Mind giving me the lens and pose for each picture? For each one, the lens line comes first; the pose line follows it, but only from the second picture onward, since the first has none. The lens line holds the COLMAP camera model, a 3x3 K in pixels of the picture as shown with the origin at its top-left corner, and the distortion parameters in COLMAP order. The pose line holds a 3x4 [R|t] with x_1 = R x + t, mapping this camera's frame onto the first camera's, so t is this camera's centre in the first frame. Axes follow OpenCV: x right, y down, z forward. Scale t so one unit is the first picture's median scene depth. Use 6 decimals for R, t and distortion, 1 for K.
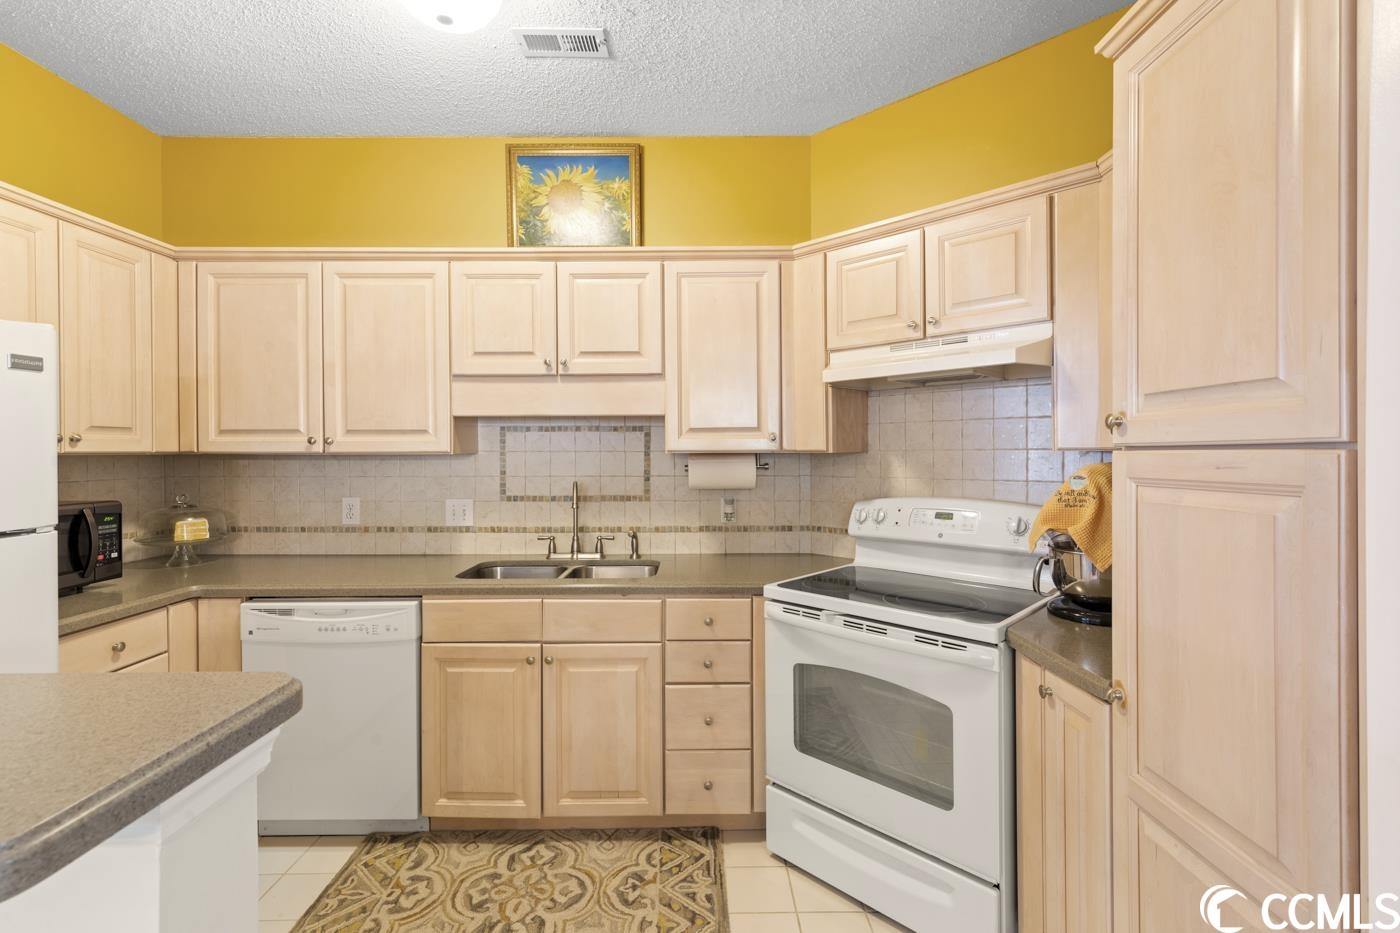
lens RADIAL K [[638.4, 0, 697.8], [0, 638.4, 457.6], [0, 0, 1]] dist [0.010222, -0.002735]
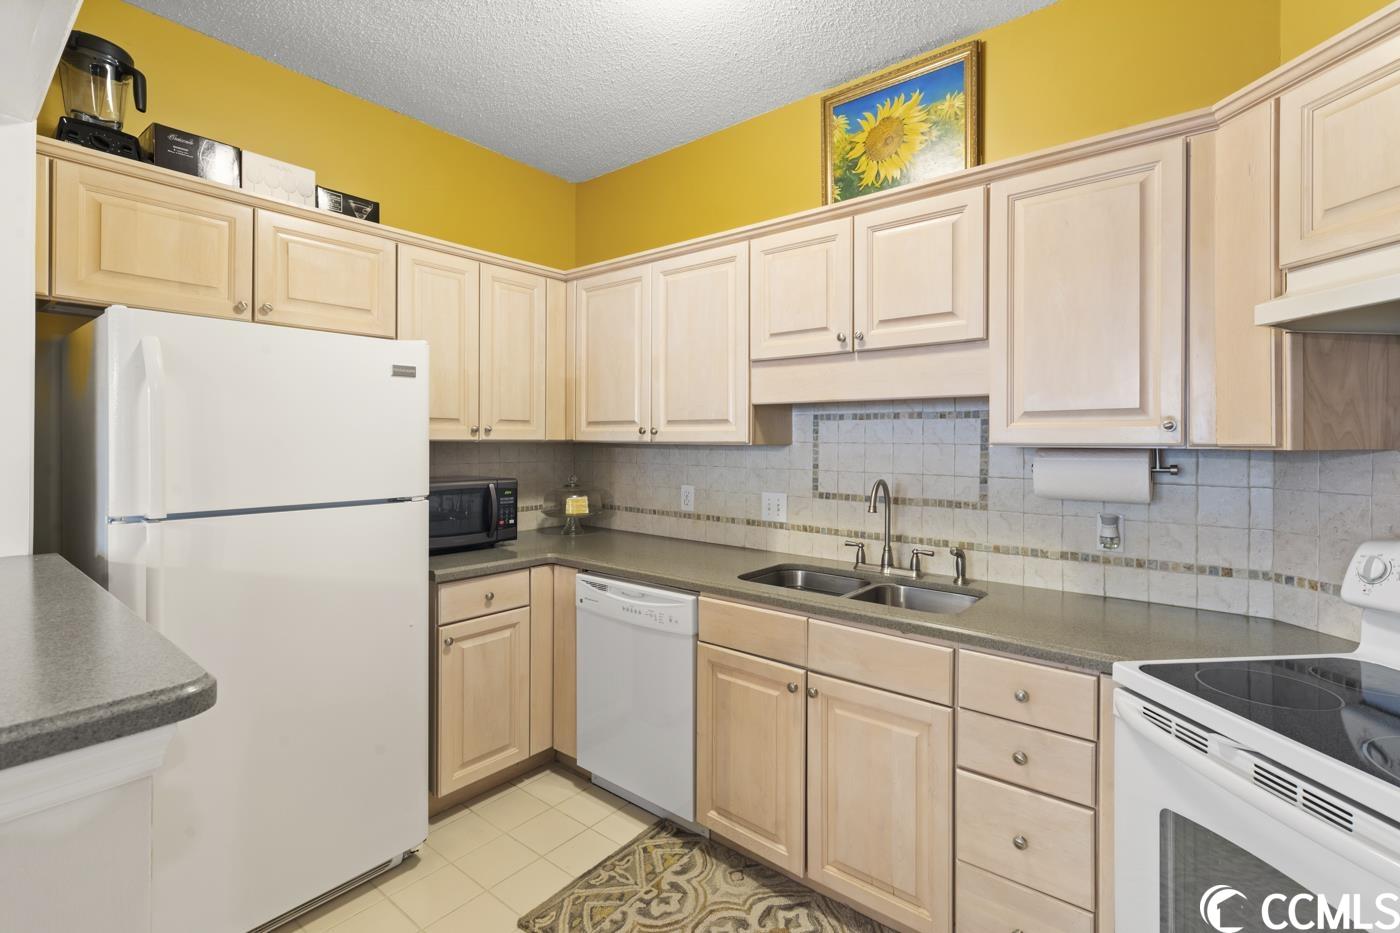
lens RADIAL K [[638.4, 0, 710.6], [0, 638.4, 447.8], [0, 0, 1]] dist [0.010222, -0.002735]
pose [[0.780861, 0.014607, -0.624534, 0.177370], [-0.015594, 0.999871, 0.003889, -0.004455], [0.624510, 0.006702, 0.780988, 0.258606]]
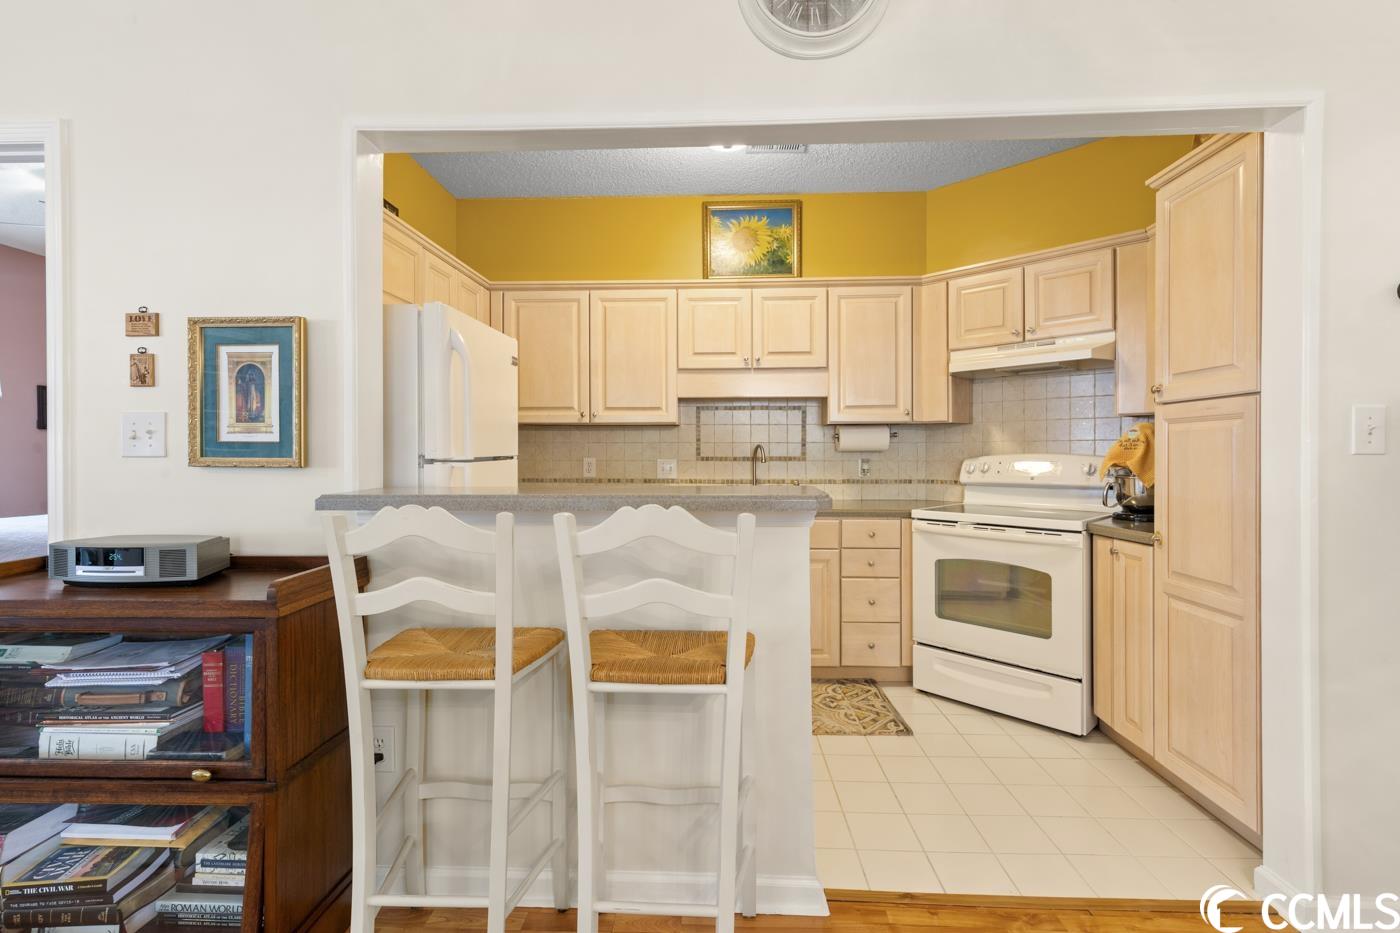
lens RADIAL K [[638.4, 0, 700.3], [0, 638.4, 456.1], [0, 0, 1]] dist [0.010222, -0.002735]
pose [[0.998990, 0.002426, -0.044860, -0.301556], [-0.002352, 0.999996, 0.001701, 0.070817], [0.044863, -0.001594, 0.998992, -0.471983]]
